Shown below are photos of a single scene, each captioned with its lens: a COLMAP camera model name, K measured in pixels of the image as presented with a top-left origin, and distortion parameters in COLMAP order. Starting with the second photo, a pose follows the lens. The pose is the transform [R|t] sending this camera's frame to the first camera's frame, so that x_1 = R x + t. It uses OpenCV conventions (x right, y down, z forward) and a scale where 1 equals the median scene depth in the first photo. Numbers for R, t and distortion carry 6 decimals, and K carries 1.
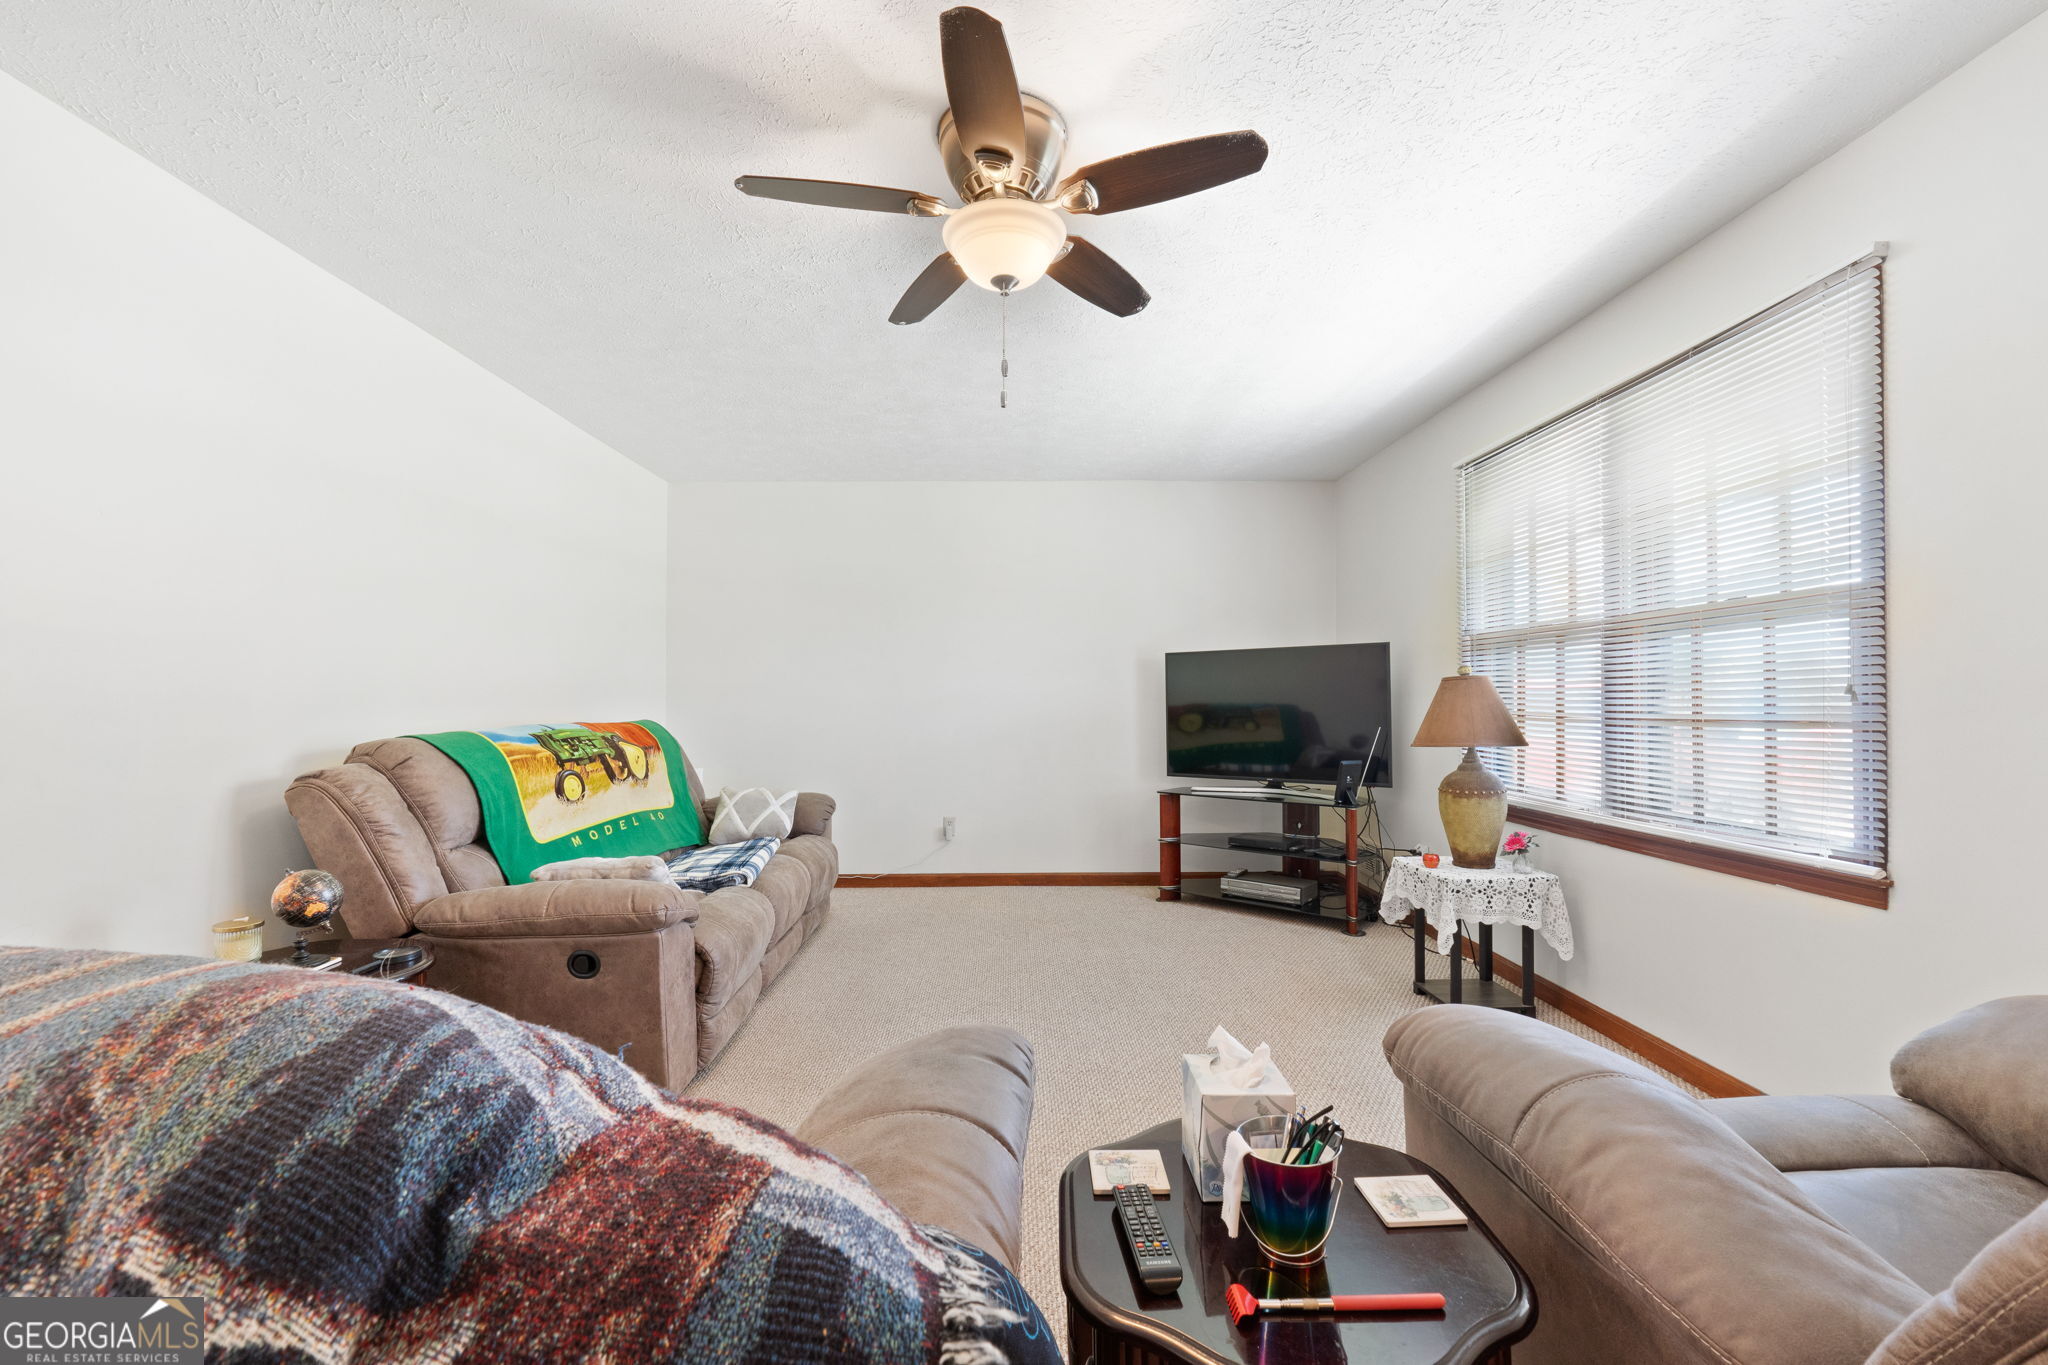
lens RADIAL K [[858.9, 0, 1024.7], [0, 858.9, 690.2], [0, 0, 1]] dist [-0.000692, -0.000433]
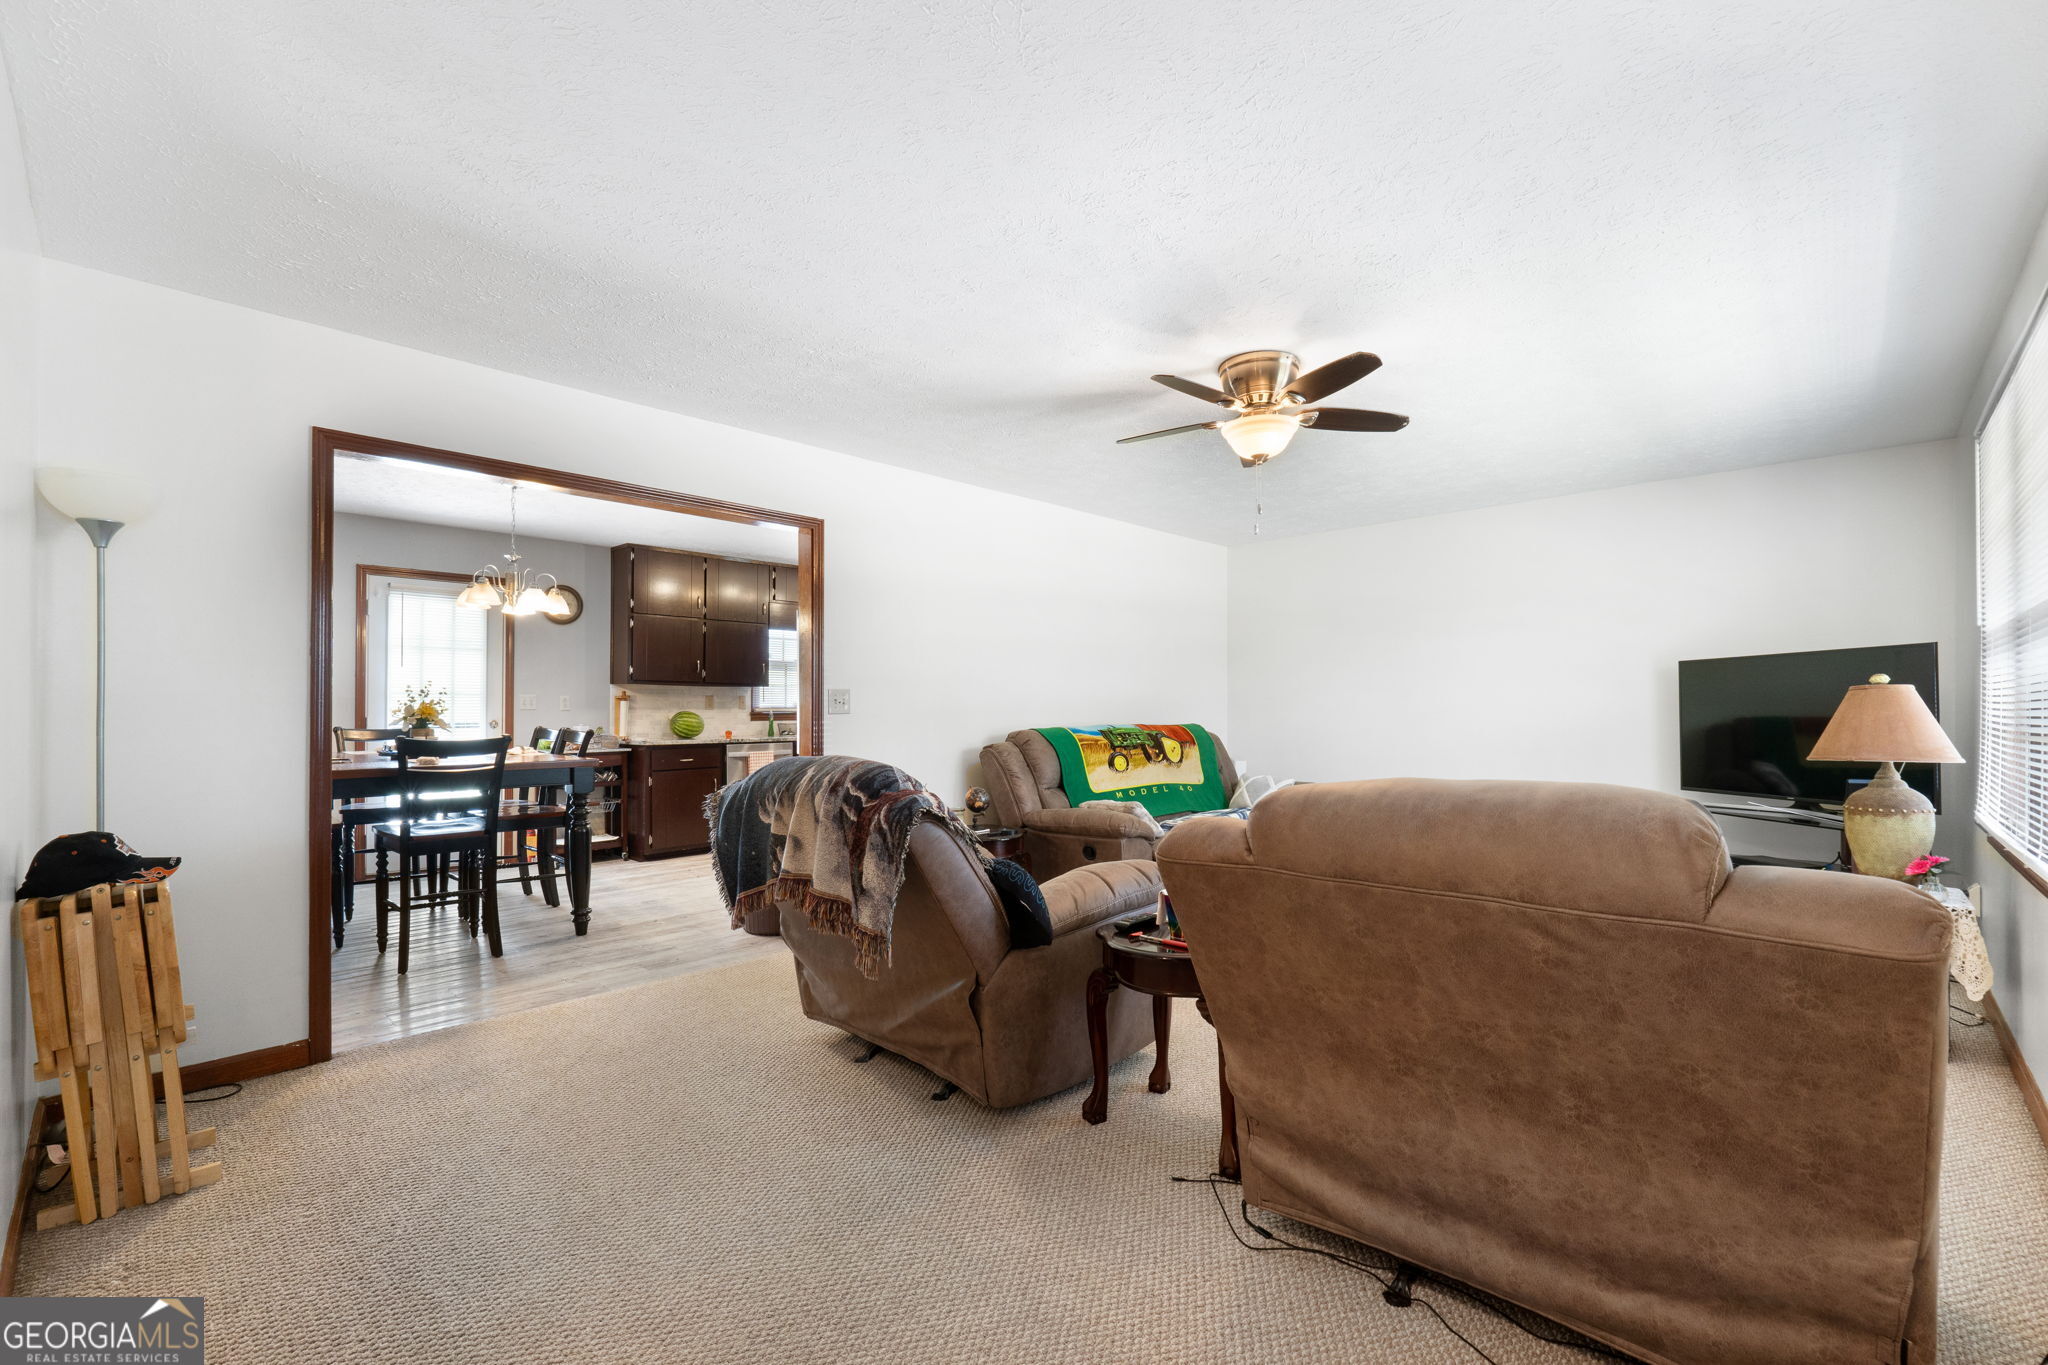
lens RADIAL K [[858.9, 0, 1032.8], [0, 858.9, 695.3], [0, 0, 1]] dist [-0.000692, -0.000433]
pose [[0.721795, -0.009967, -0.692035, 0.513372], [0.007961, 0.999950, -0.006098, -0.008337], [0.692061, -0.001108, 0.721838, -0.319690]]
